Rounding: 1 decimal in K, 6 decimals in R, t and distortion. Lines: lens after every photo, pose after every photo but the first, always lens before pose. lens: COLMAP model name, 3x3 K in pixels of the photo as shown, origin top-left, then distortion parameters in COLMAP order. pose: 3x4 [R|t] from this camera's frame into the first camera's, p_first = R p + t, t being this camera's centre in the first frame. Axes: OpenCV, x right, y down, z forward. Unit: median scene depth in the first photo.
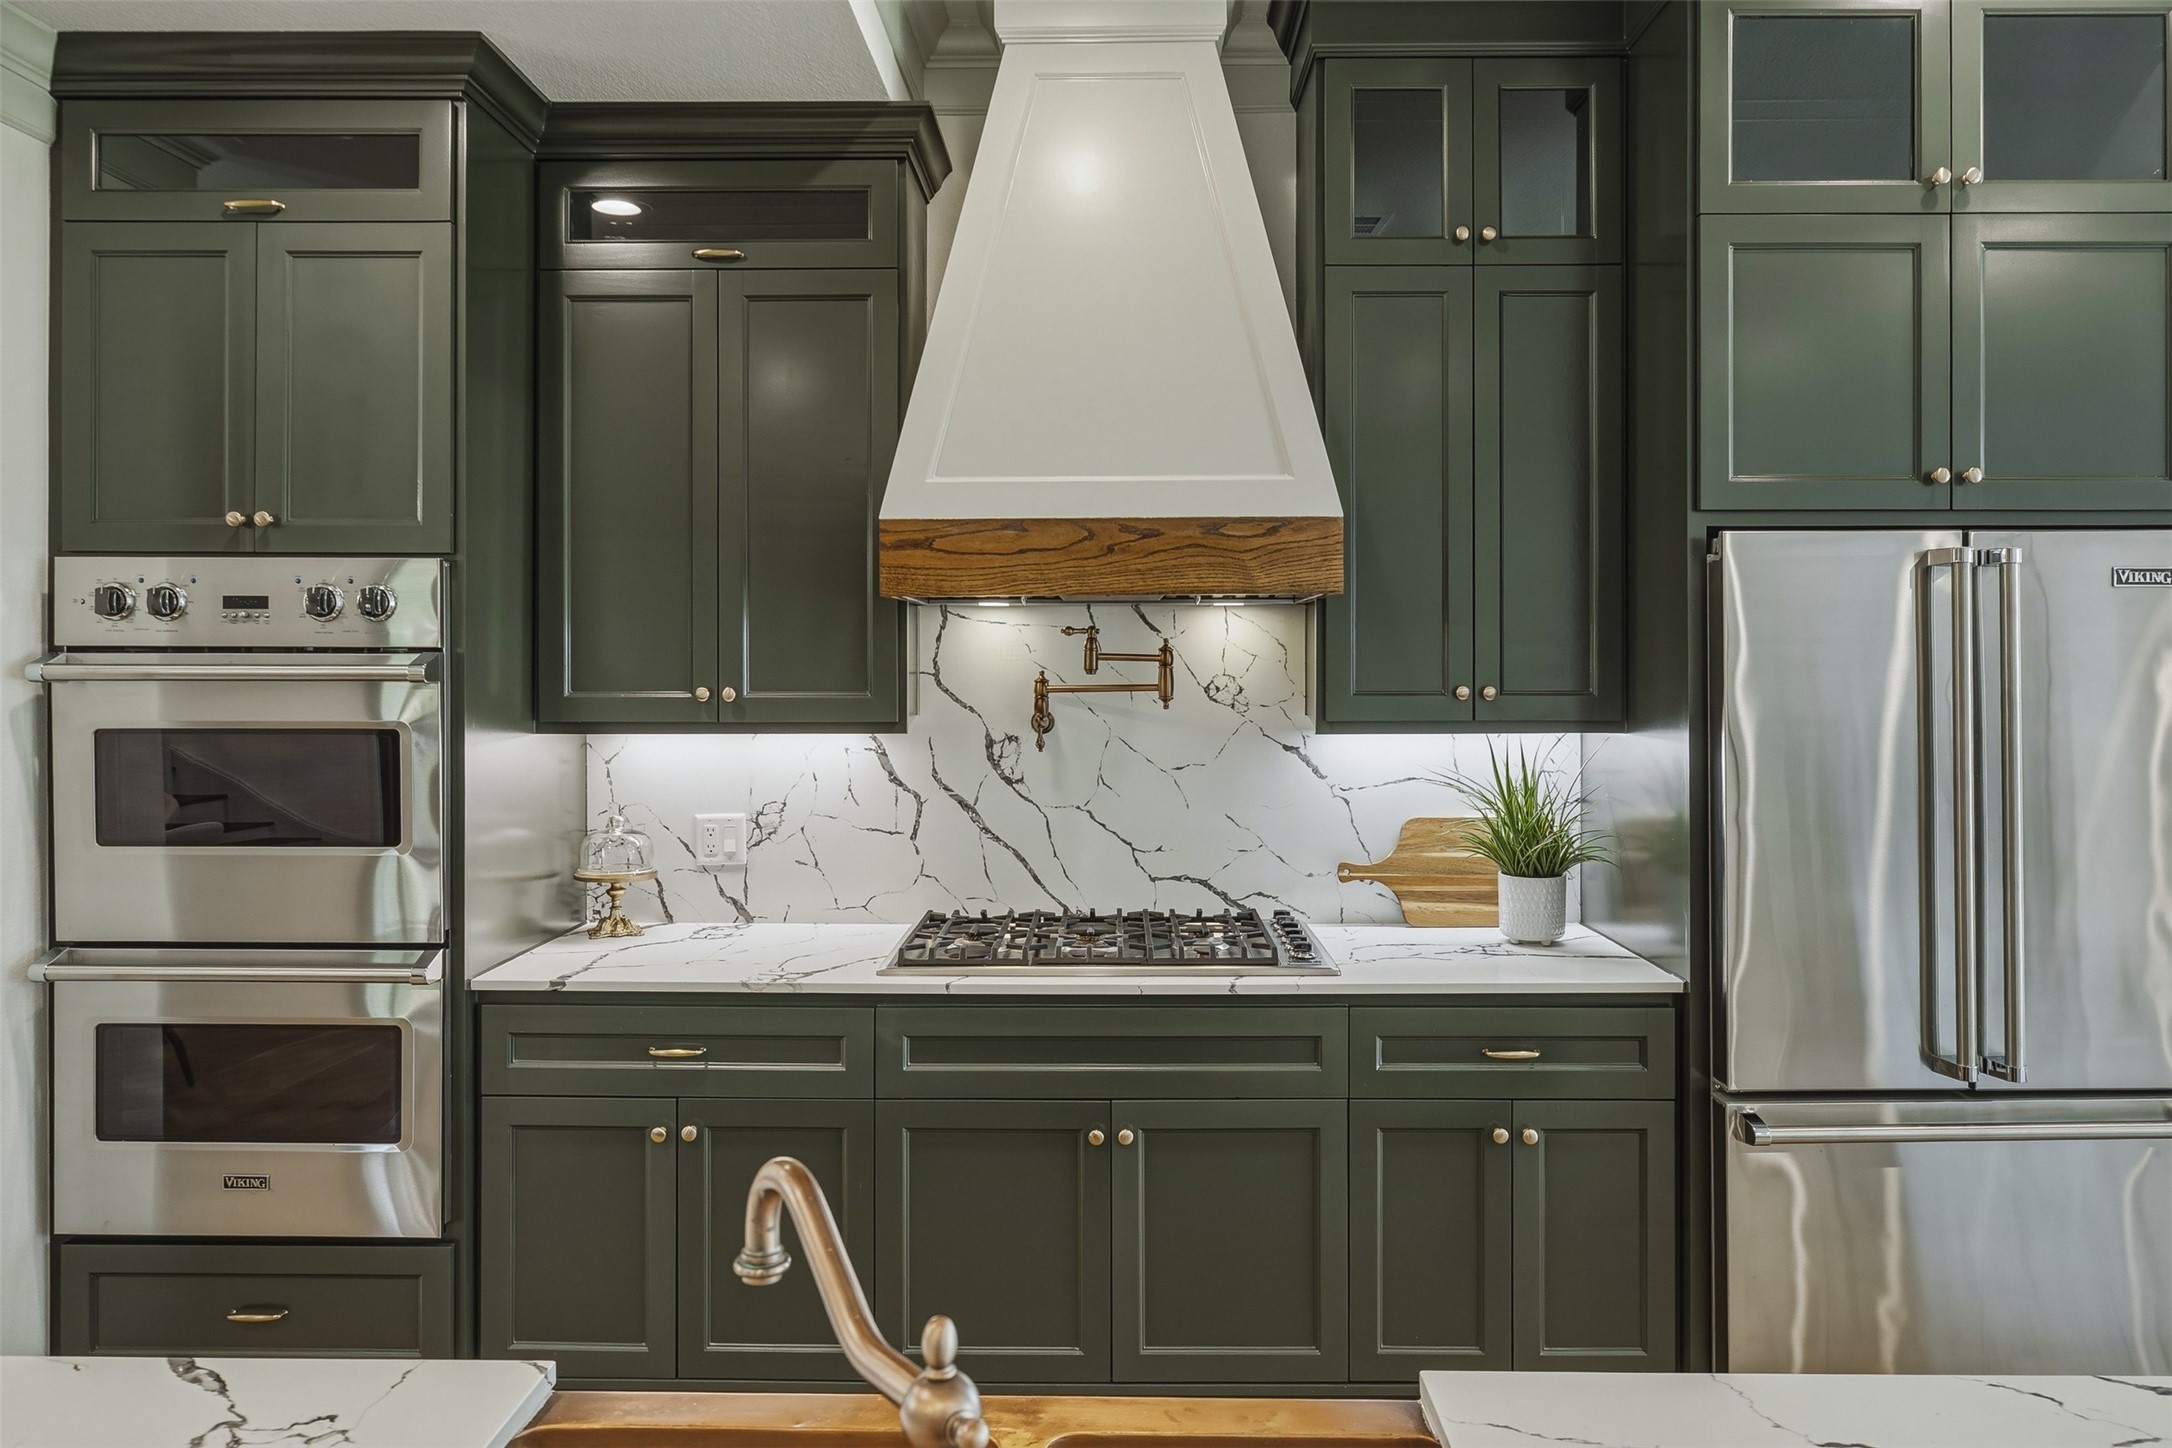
lens RADIAL K [[1053.5, 0, 1121.5], [0, 1053.5, 684.8], [0, 0, 1]] dist [-0.001205, 0.000128]
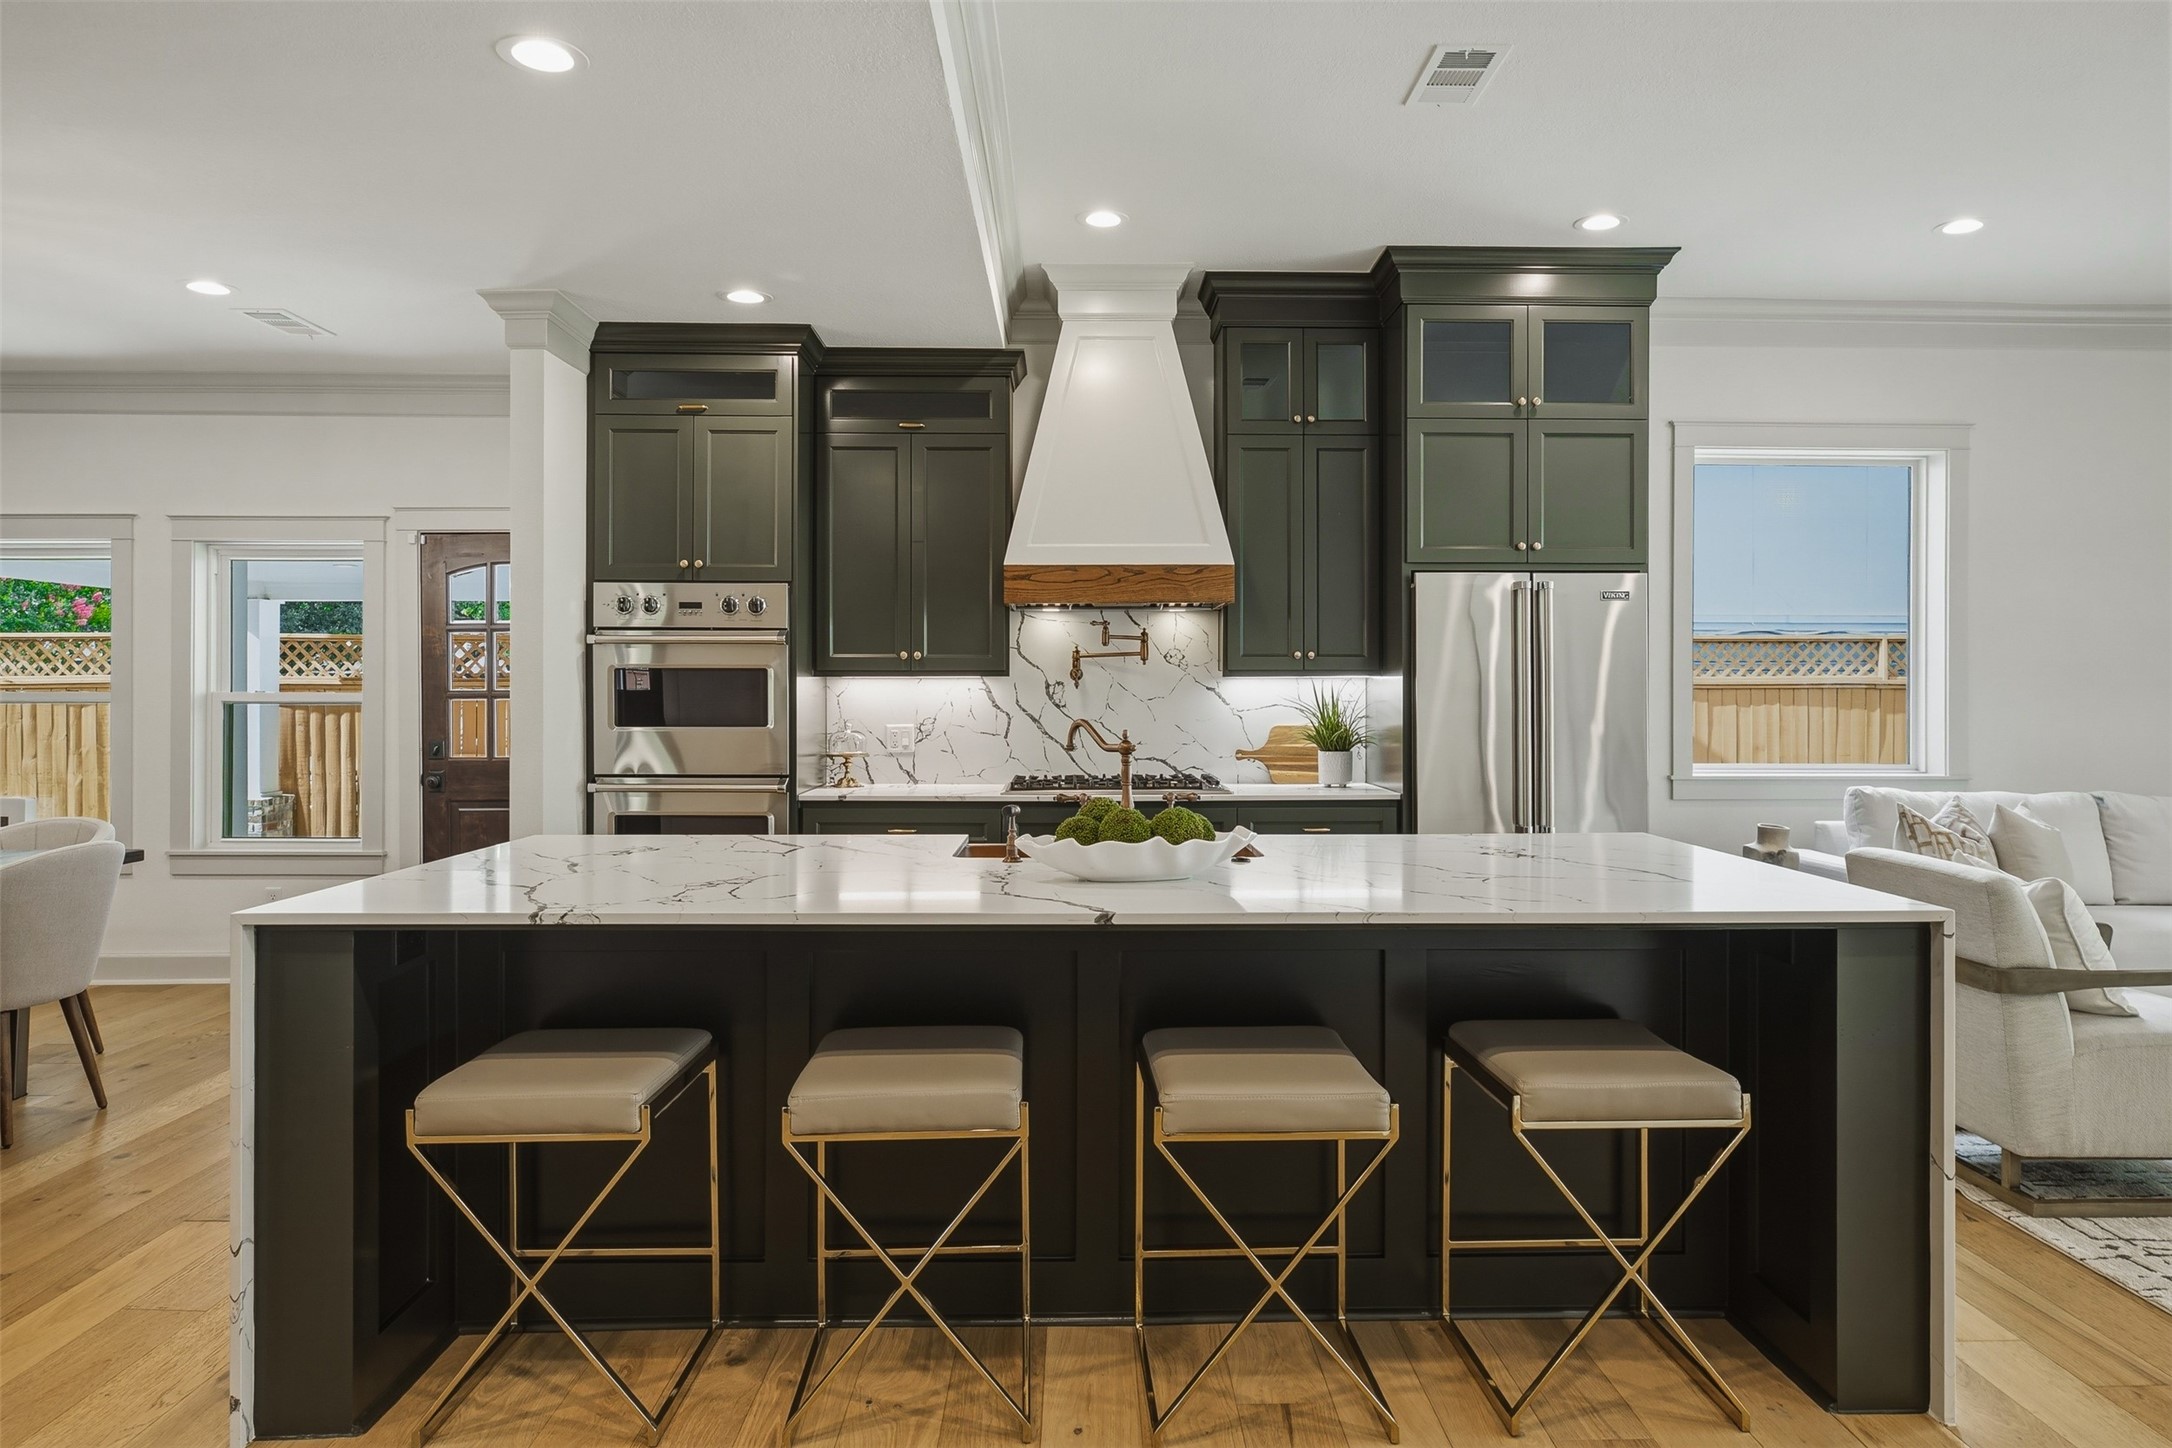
lens RADIAL K [[1053.5, 0, 1088.5], [0, 1053.5, 721.7], [0, 0, 1]] dist [-0.001205, 0.000128]
pose [[0.999759, 0.000464, 0.021936, -0.104339], [-0.000602, 0.999980, 0.006289, 0.118559], [-0.021932, -0.006301, 0.999740, -0.935630]]
